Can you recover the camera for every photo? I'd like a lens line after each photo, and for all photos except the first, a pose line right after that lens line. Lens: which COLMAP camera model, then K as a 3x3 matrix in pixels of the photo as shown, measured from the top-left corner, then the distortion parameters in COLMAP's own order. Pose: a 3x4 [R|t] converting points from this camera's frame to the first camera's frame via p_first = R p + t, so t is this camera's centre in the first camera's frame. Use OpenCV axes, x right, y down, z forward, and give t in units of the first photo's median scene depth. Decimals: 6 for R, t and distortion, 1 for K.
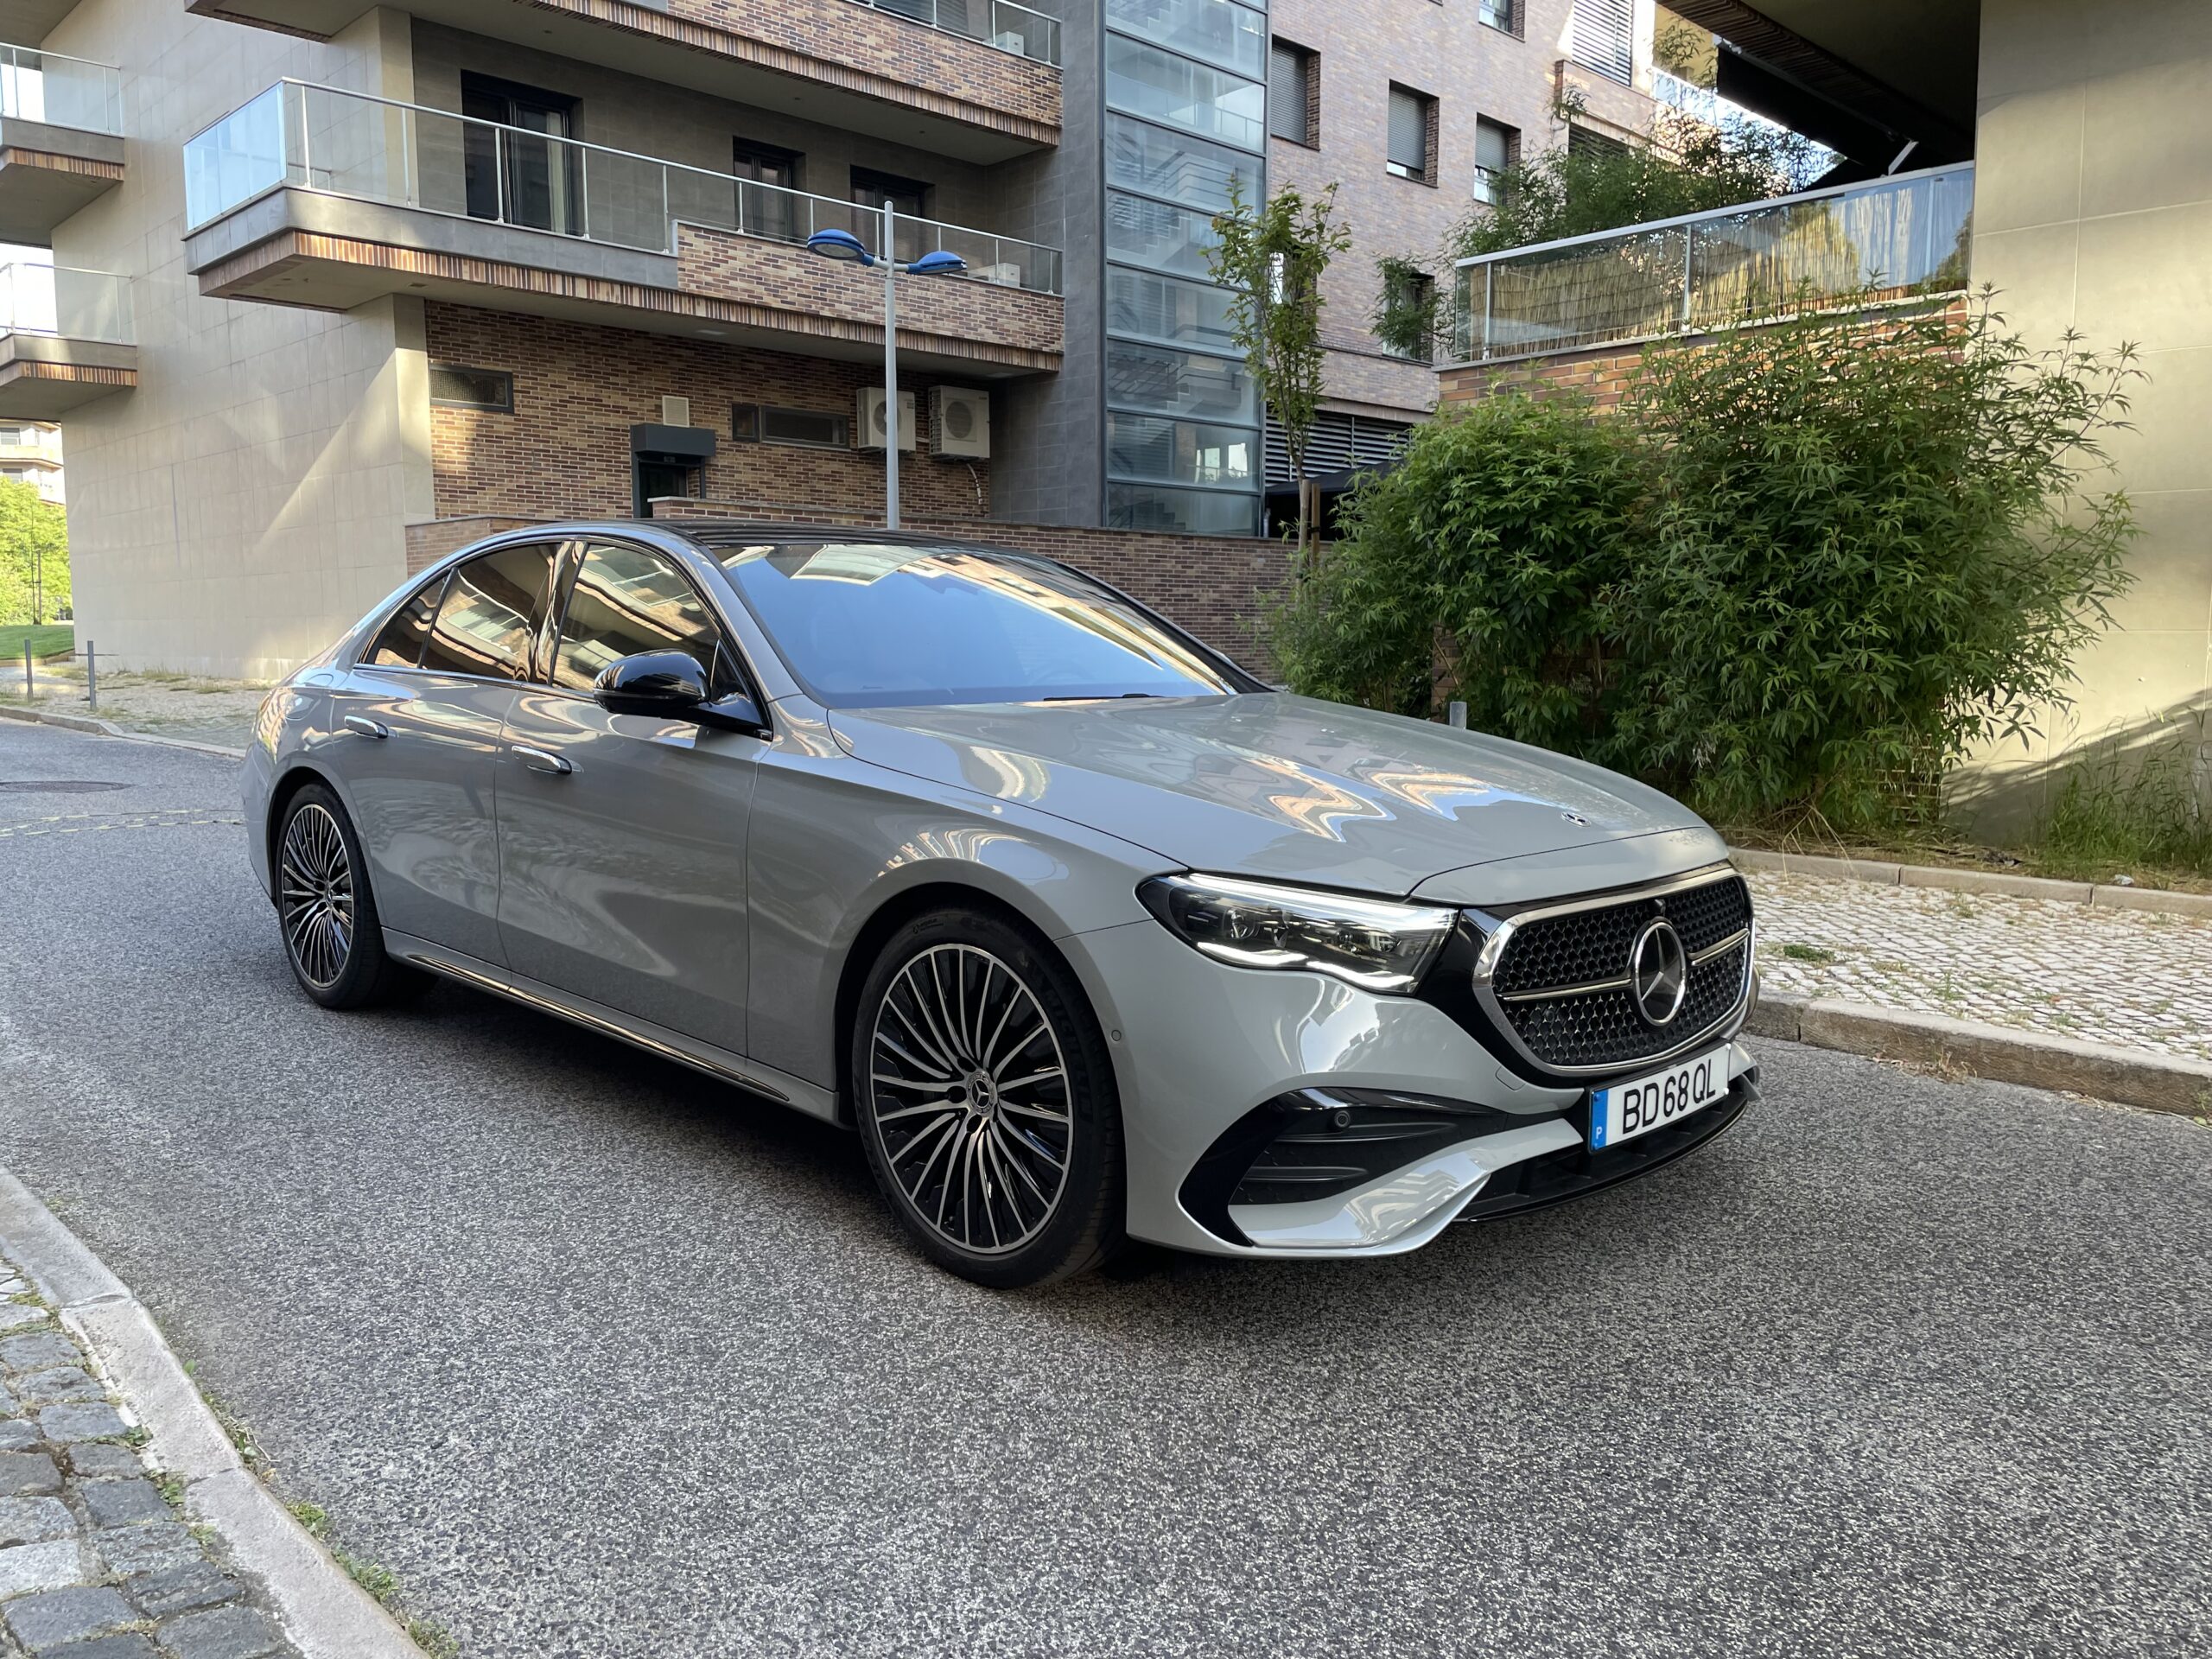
lens RADIAL K [[1678.9, 0, 1094.1], [0, 1678.9, 816.0], [0, 0, 1]] dist [0.084361, -0.095598]
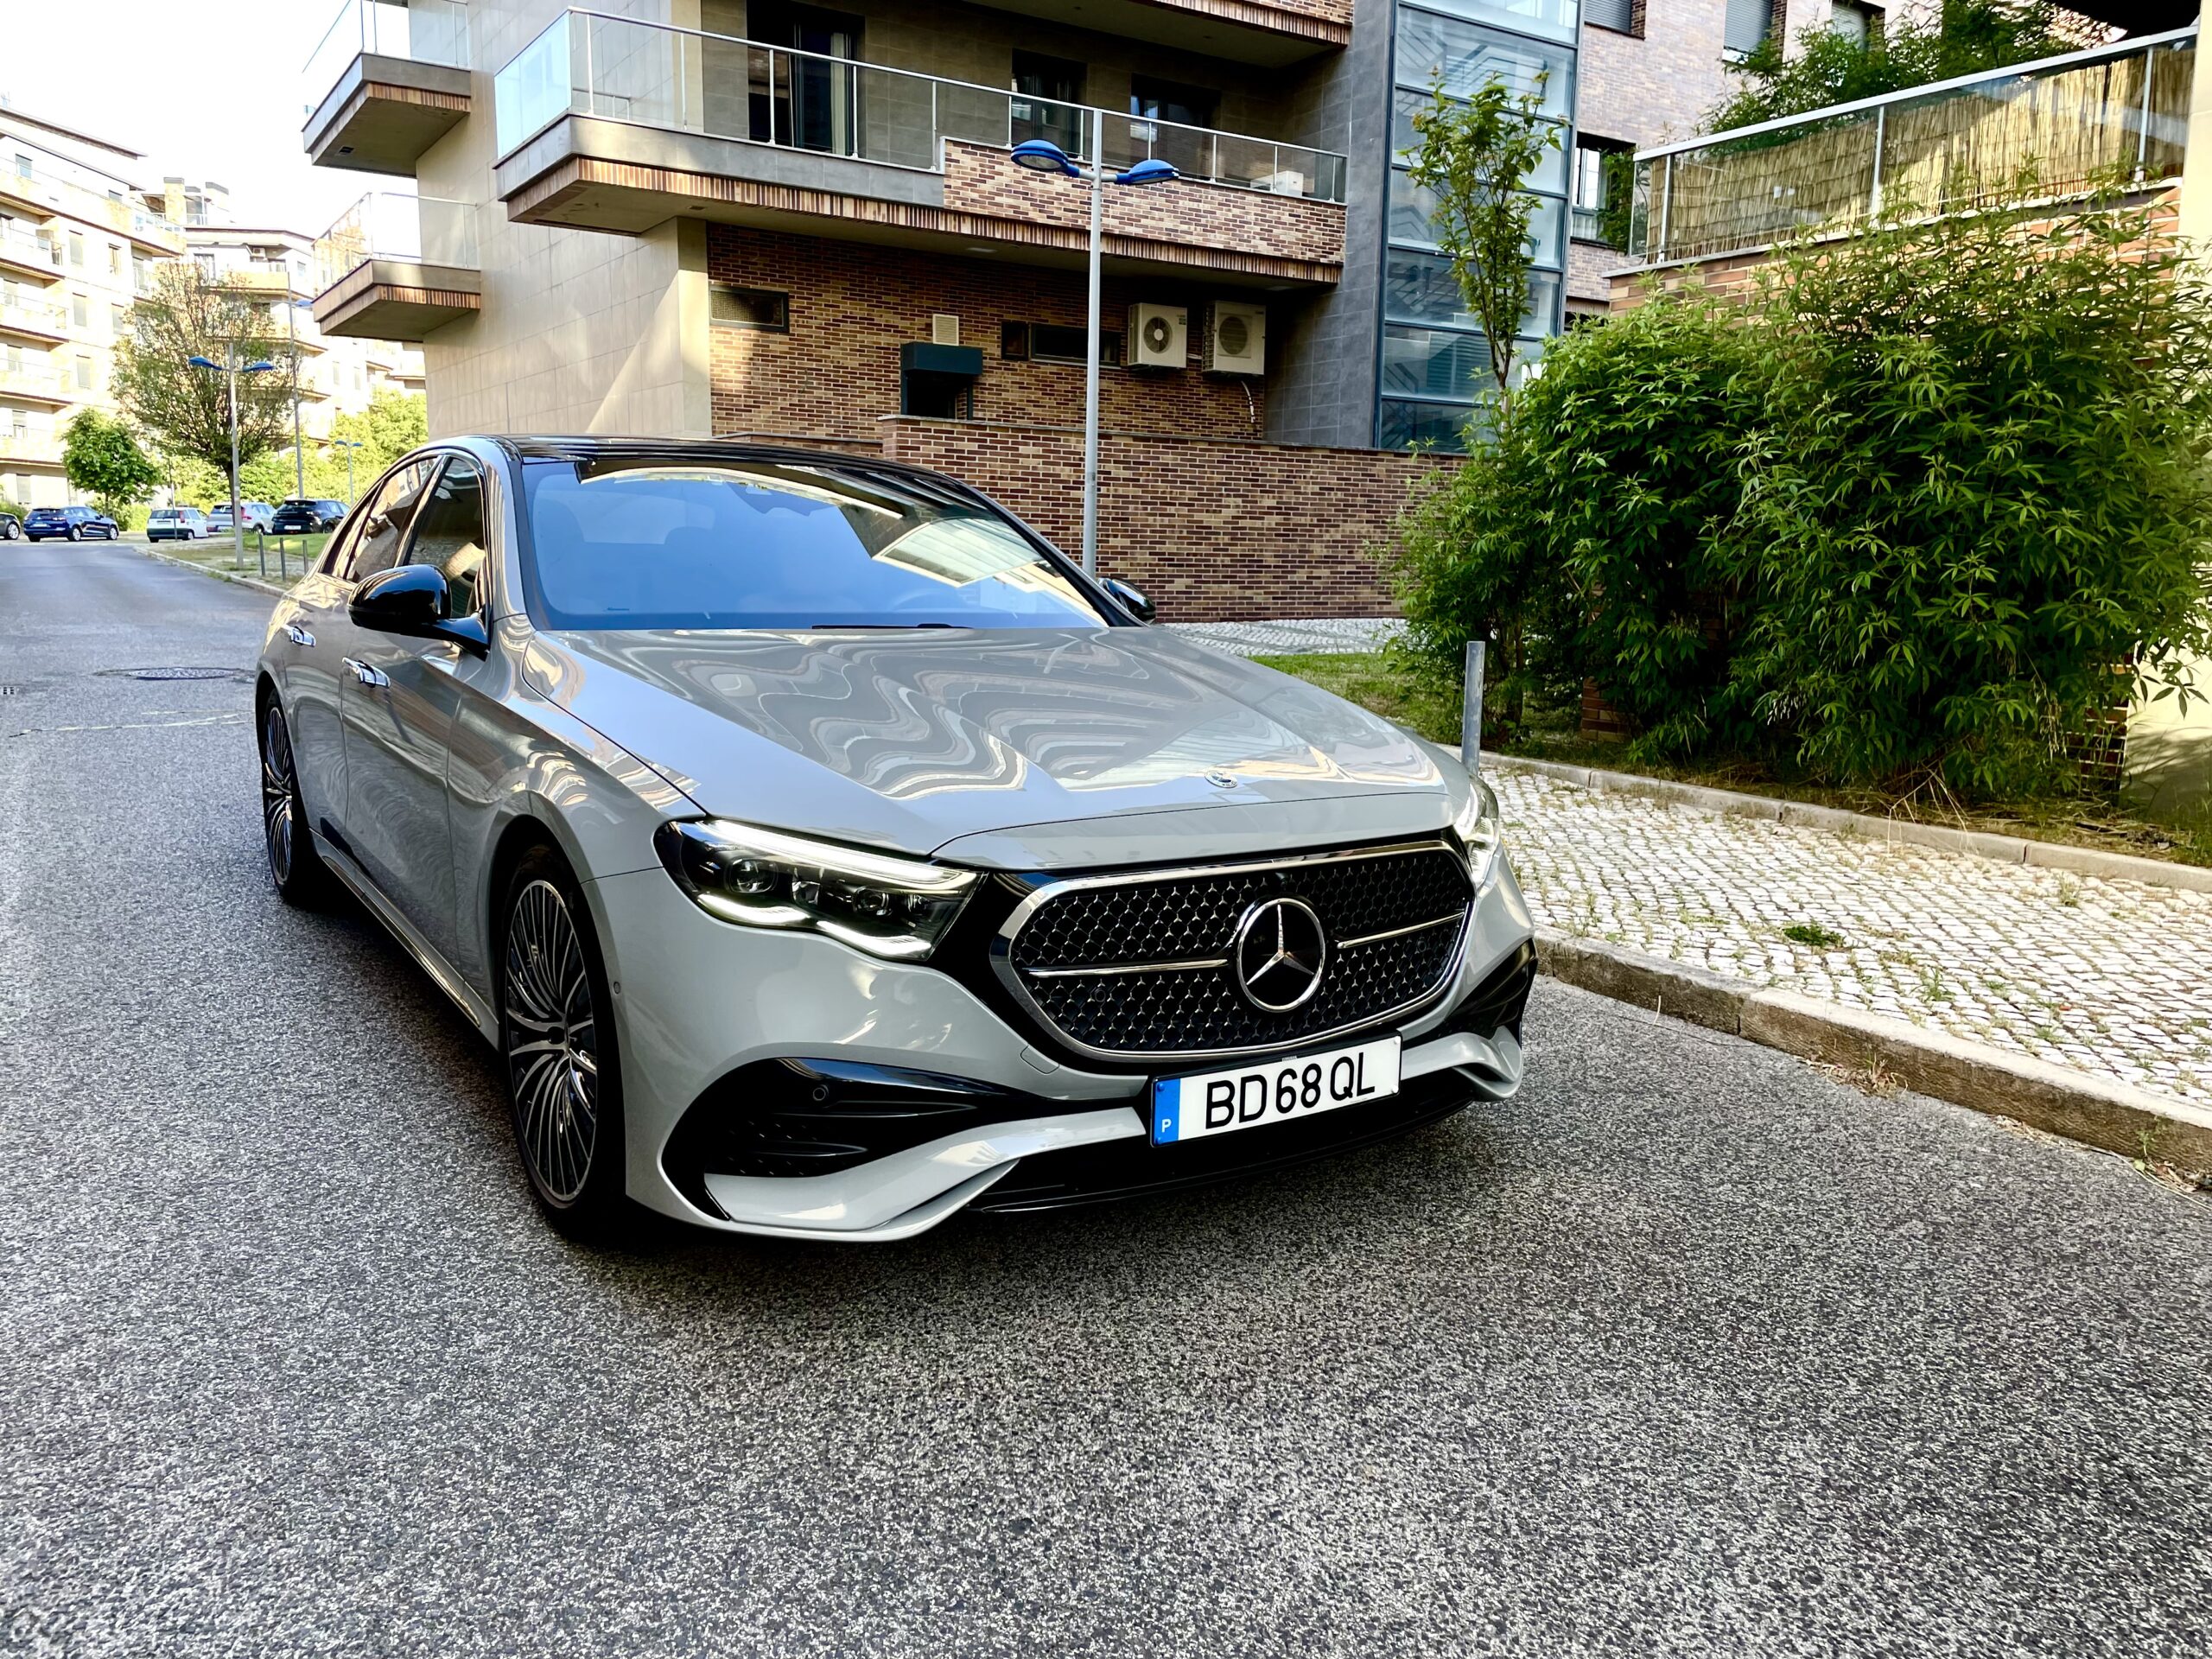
lens RADIAL K [[1678.9, 0, 1099.3], [0, 1678.9, 816.1], [0, 0, 1]] dist [0.084361, -0.095598]
pose [[0.981199, 0.048932, -0.186694, 0.150802], [-0.040335, 0.997956, 0.049574, -0.007796], [0.188738, -0.041112, 0.981167, 0.041546]]
